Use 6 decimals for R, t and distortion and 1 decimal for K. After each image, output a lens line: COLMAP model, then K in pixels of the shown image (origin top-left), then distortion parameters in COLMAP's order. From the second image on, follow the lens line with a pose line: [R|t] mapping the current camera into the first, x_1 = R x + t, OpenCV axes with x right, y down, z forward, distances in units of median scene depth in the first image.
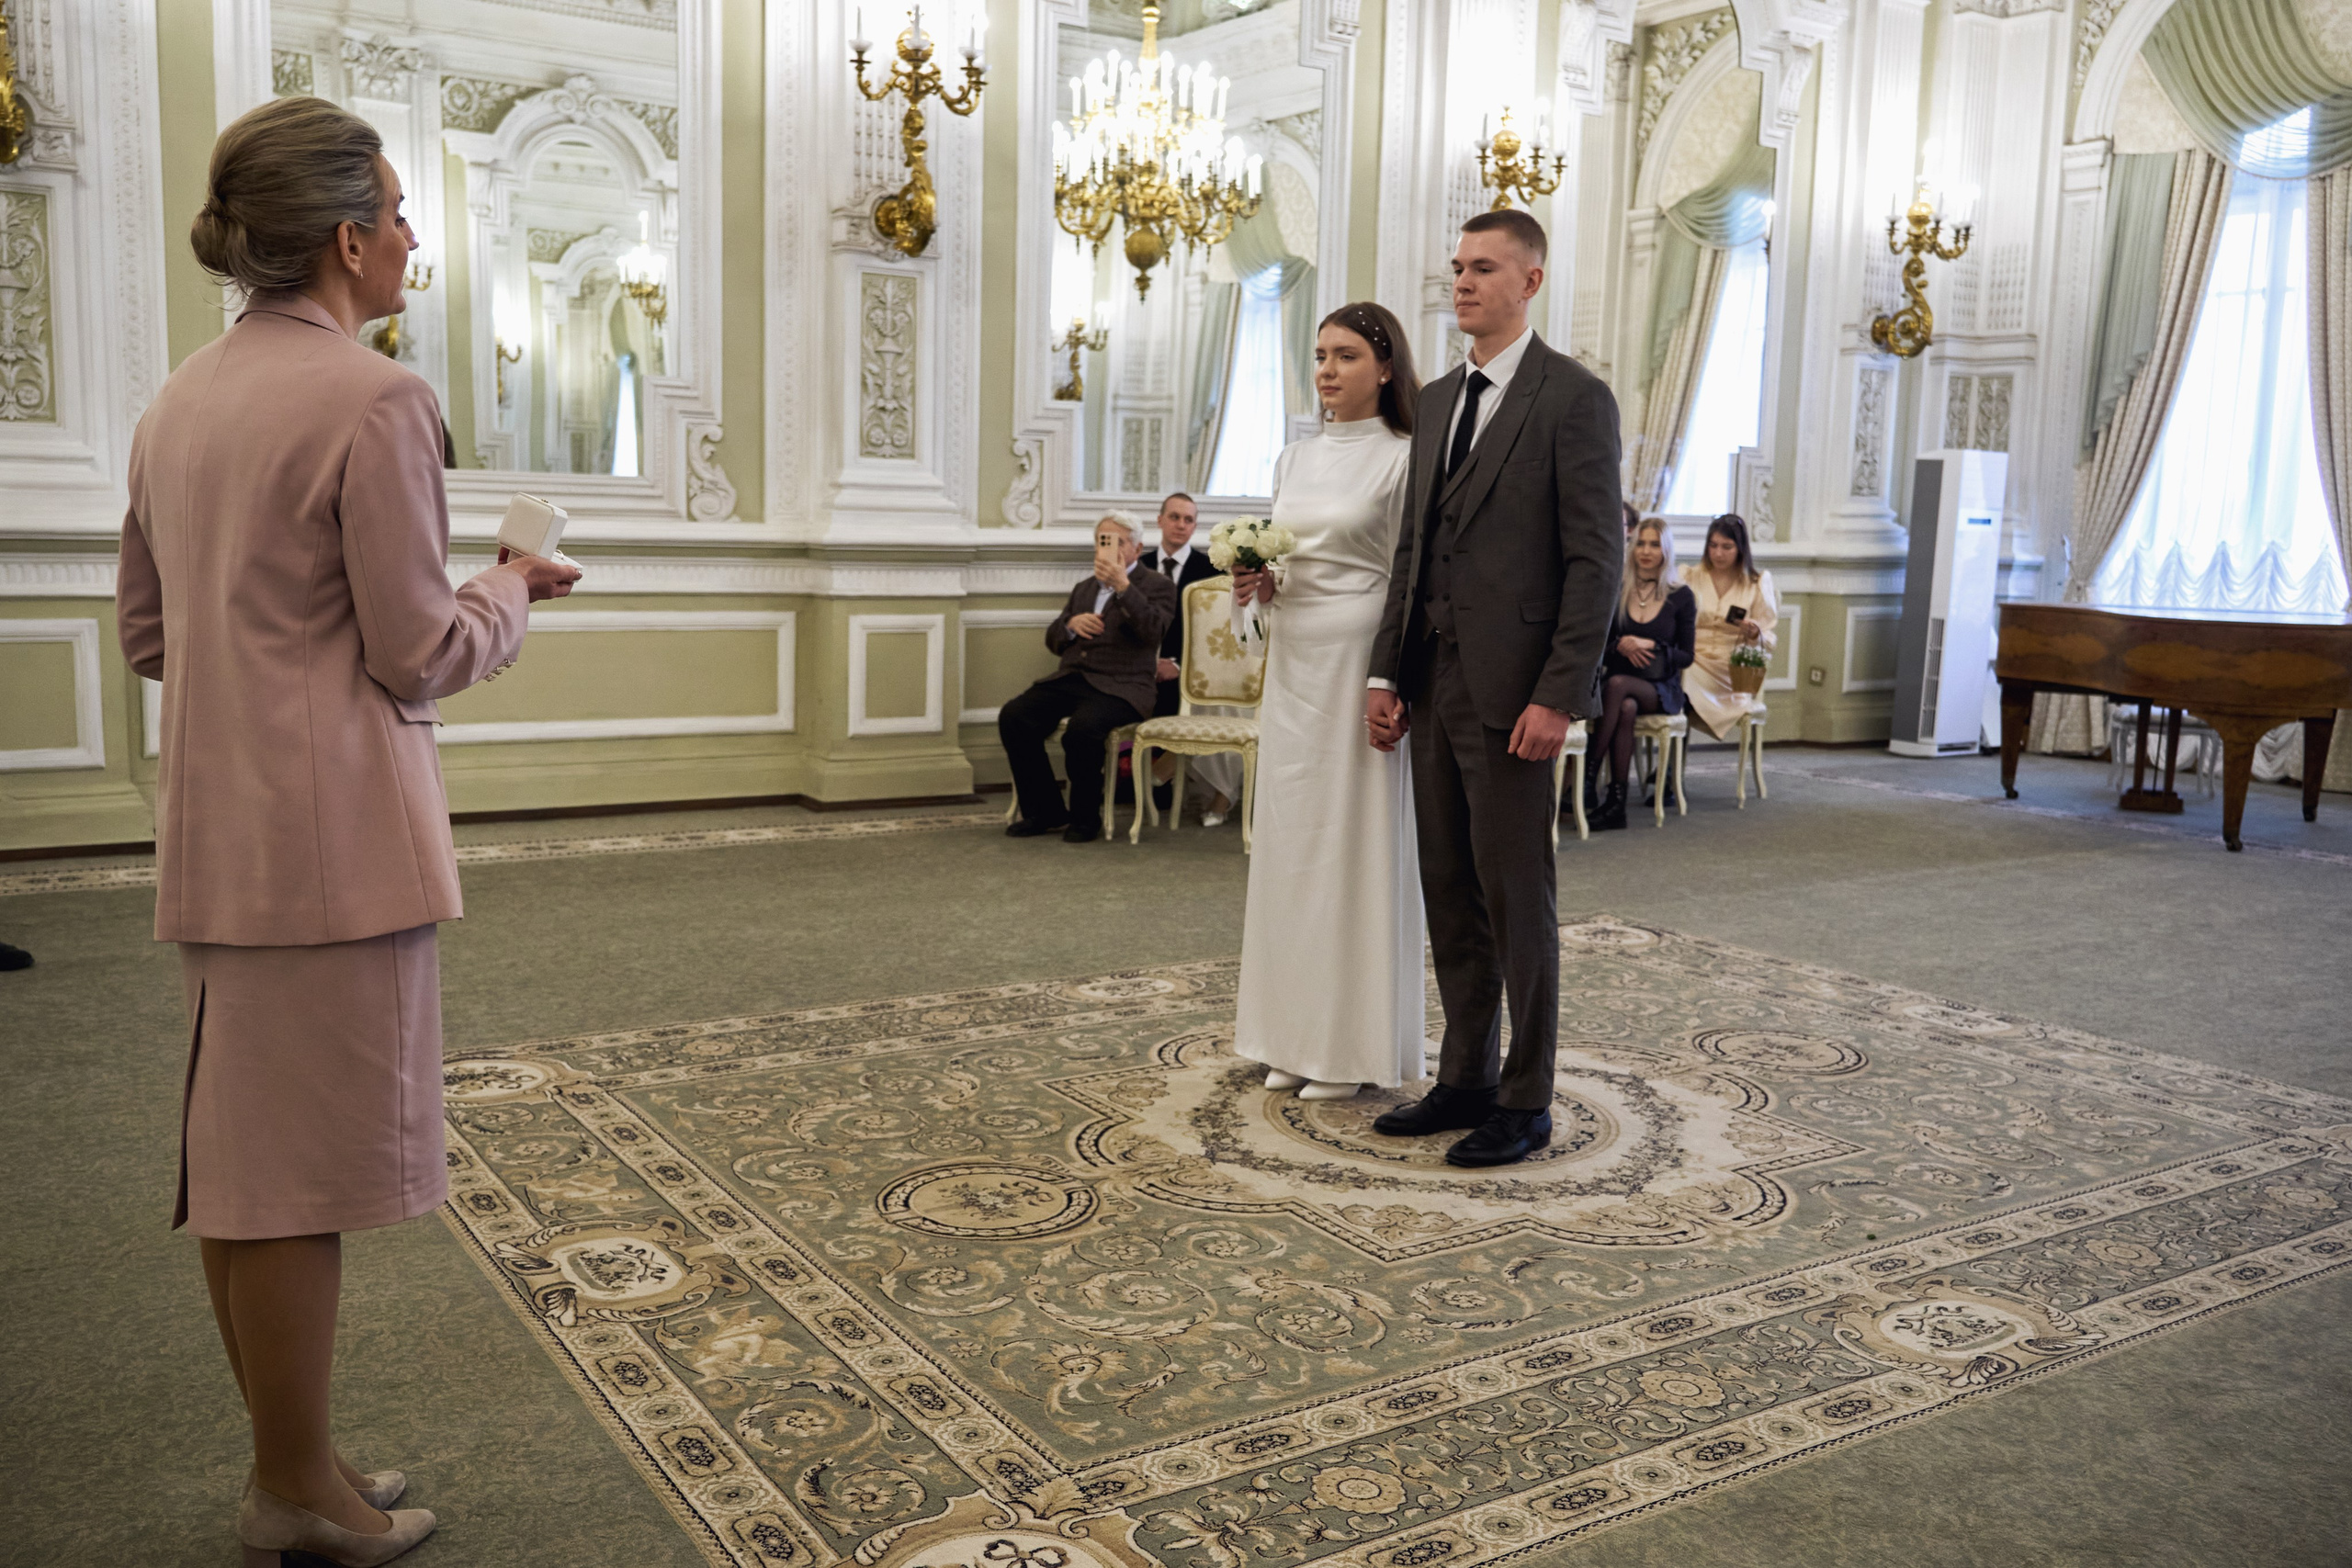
lens RADIAL K [[1982.0, 0, 1178.3], [0, 1982.0, 762.9], [0, 0, 1]] dist [0.021543, -0.028491]
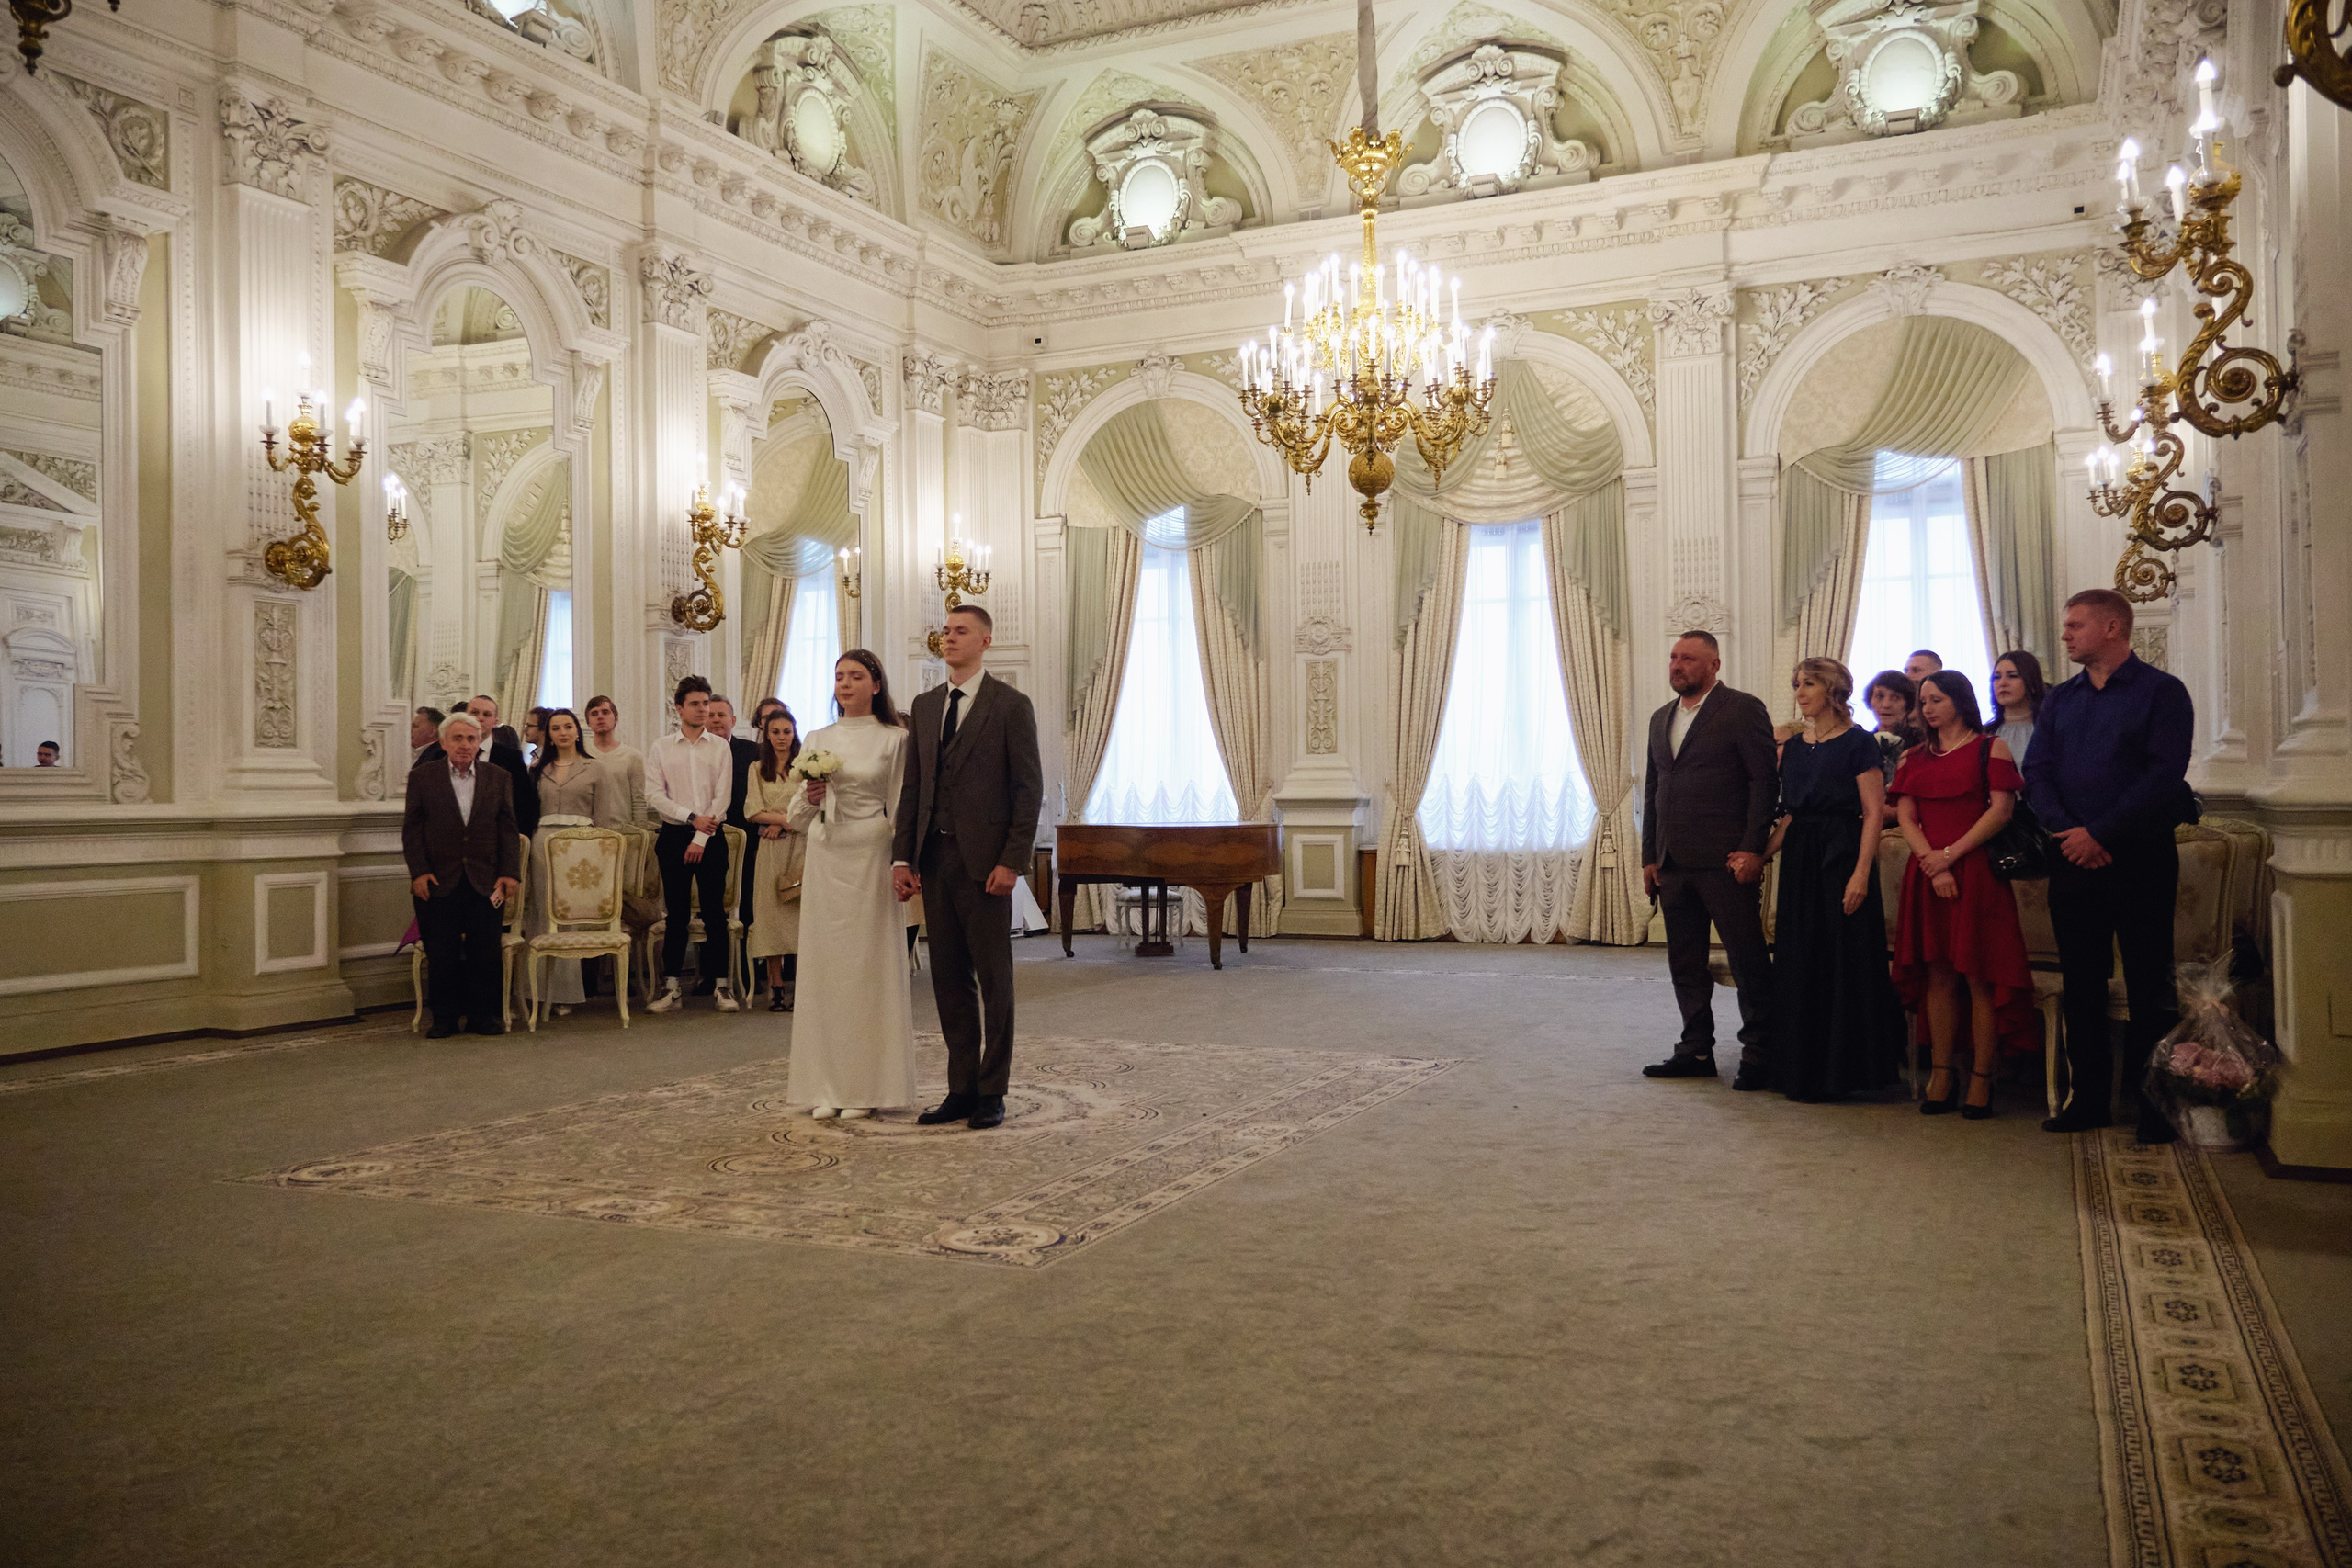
lens RADIAL K [[1890.9, 0, 1179.7], [0, 1890.9, 774.5], [0, 0, 1]] dist [0.013830, -0.005180]
pose [[0.846268, -0.032675, 0.531754, -0.258853], [0.101418, 0.989746, -0.100585, 0.033756], [-0.523015, 0.139051, 0.840904, -0.247896]]
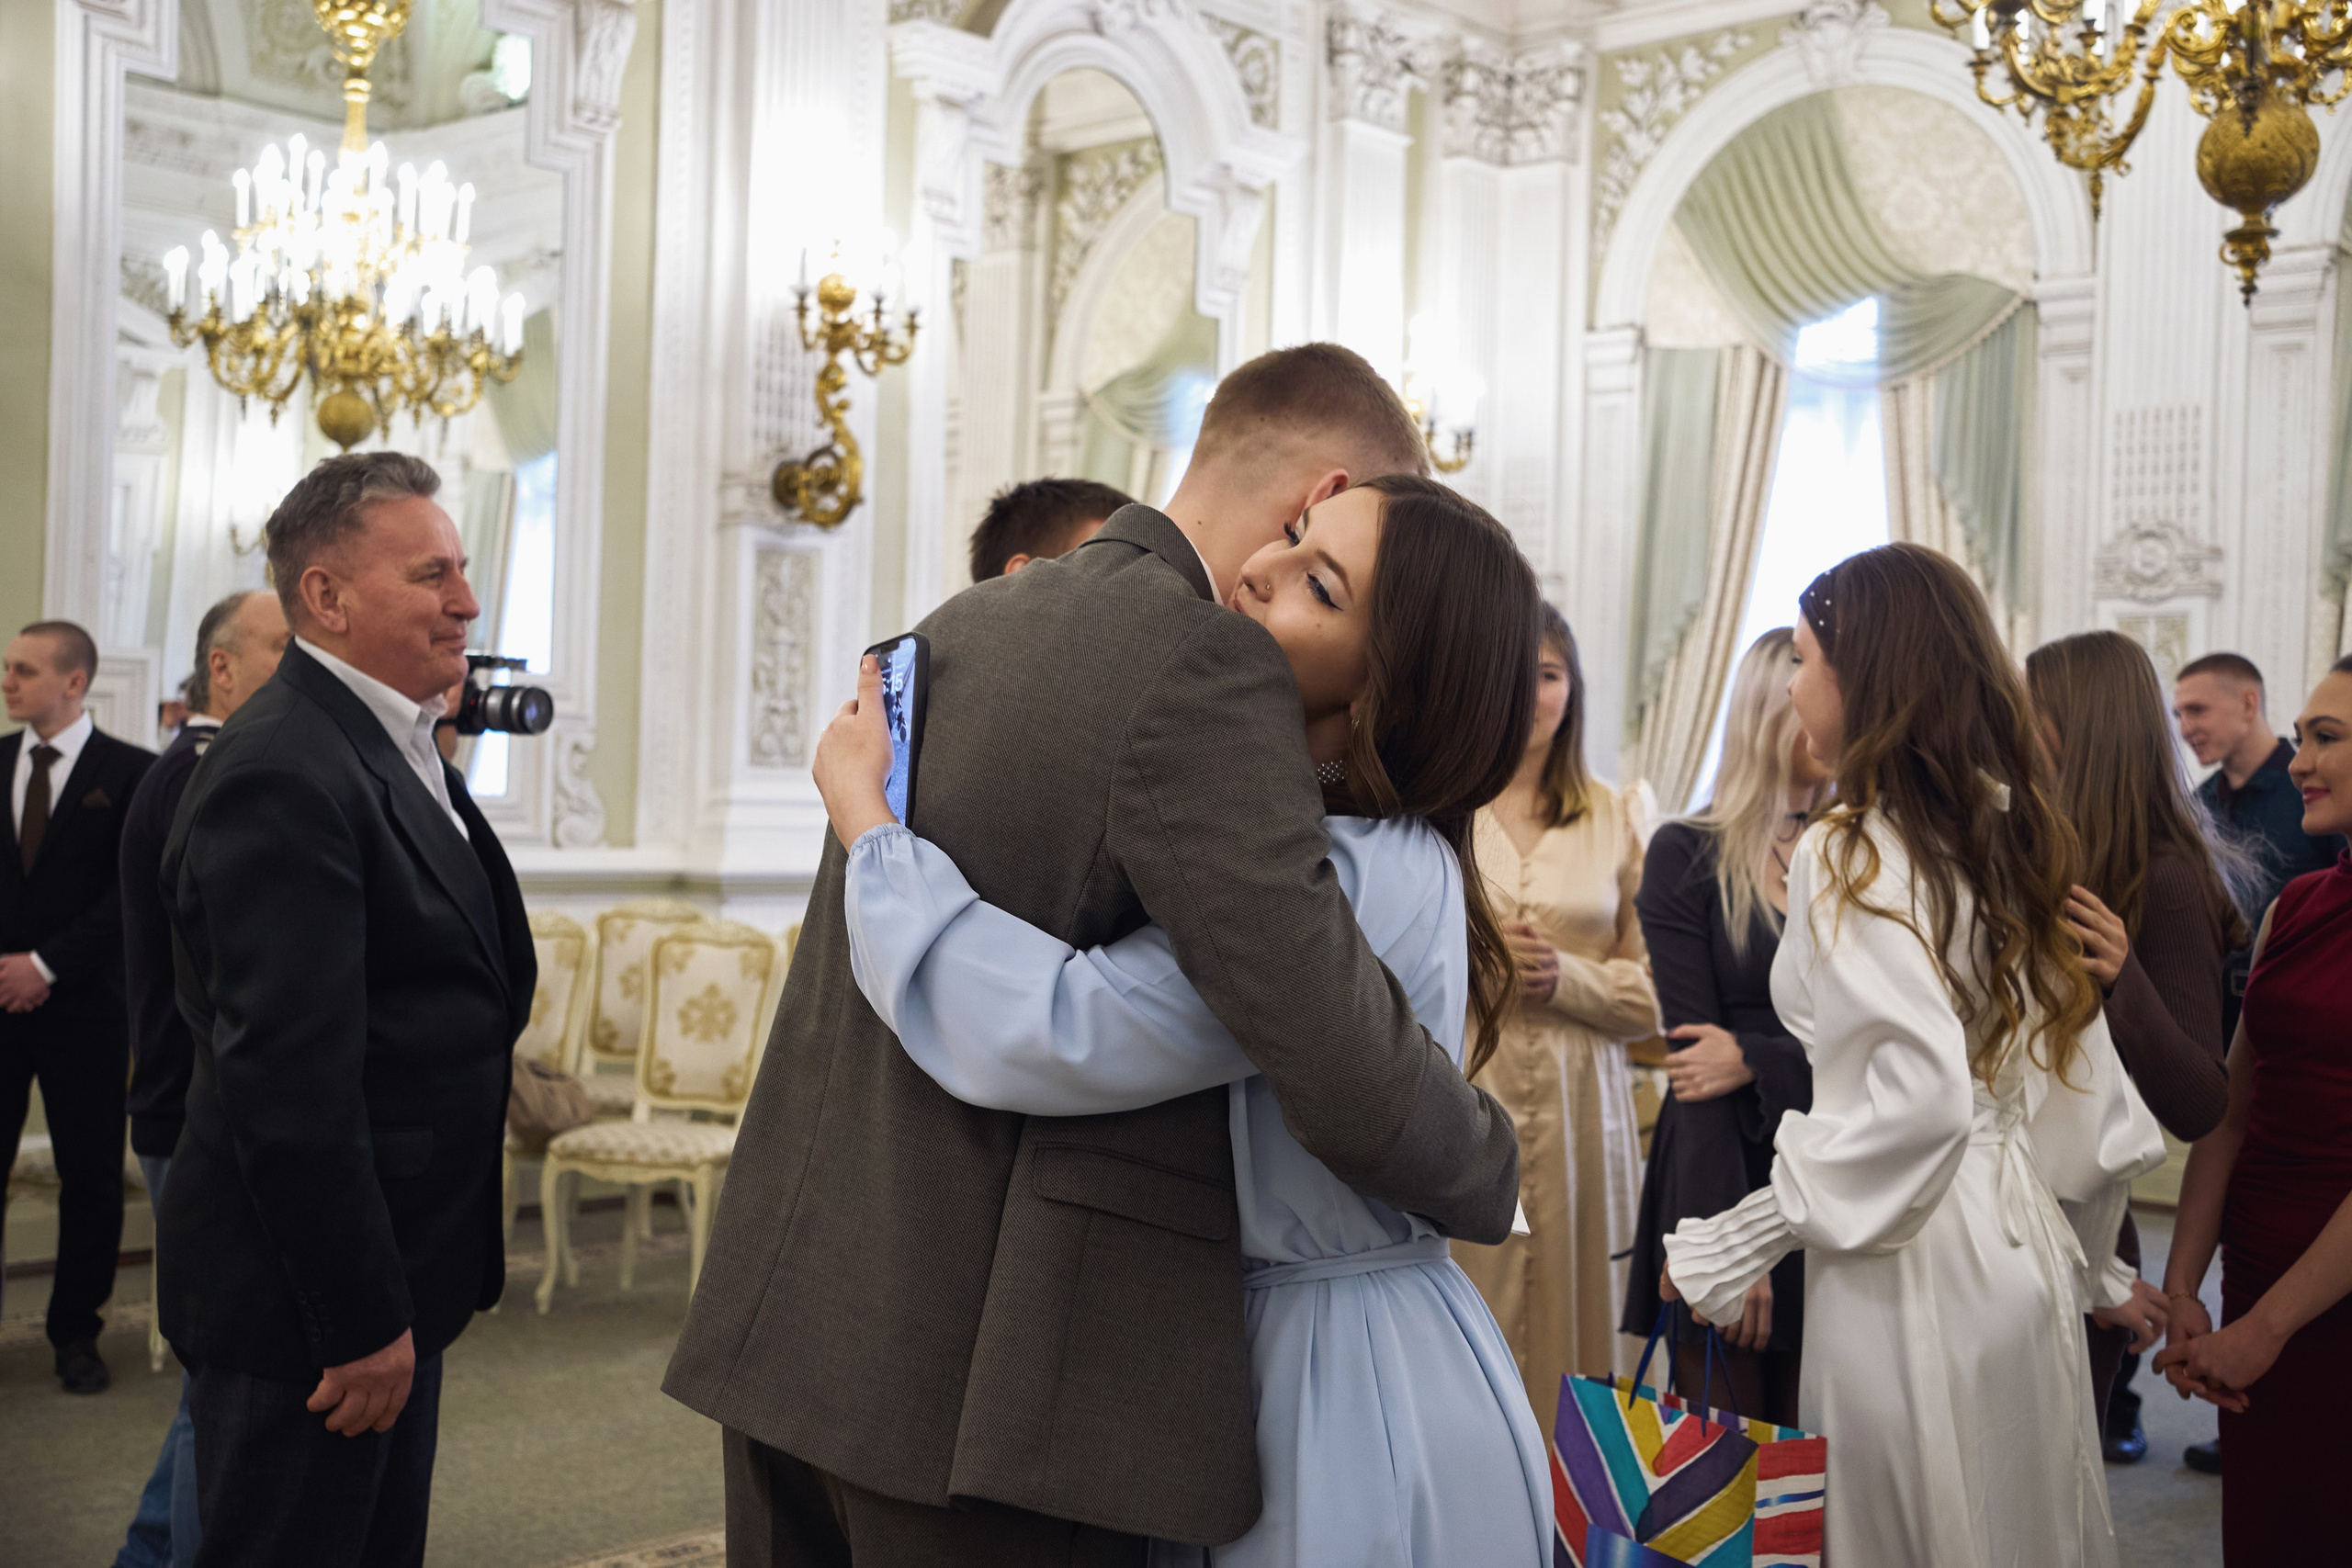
lens RADIAL K [[2673.4, 0, 1176.8], [0, 2673.4, 751.0], [0, 0, 1]] dist [0.004669, 0.000000]
pose [[0.968584, 0.007096, 0.248584, 0.049190], [0.026722, 0.990835, -0.132406, -0.025092], [-0.247246, 0.134890, 0.959518, 0.095541]]
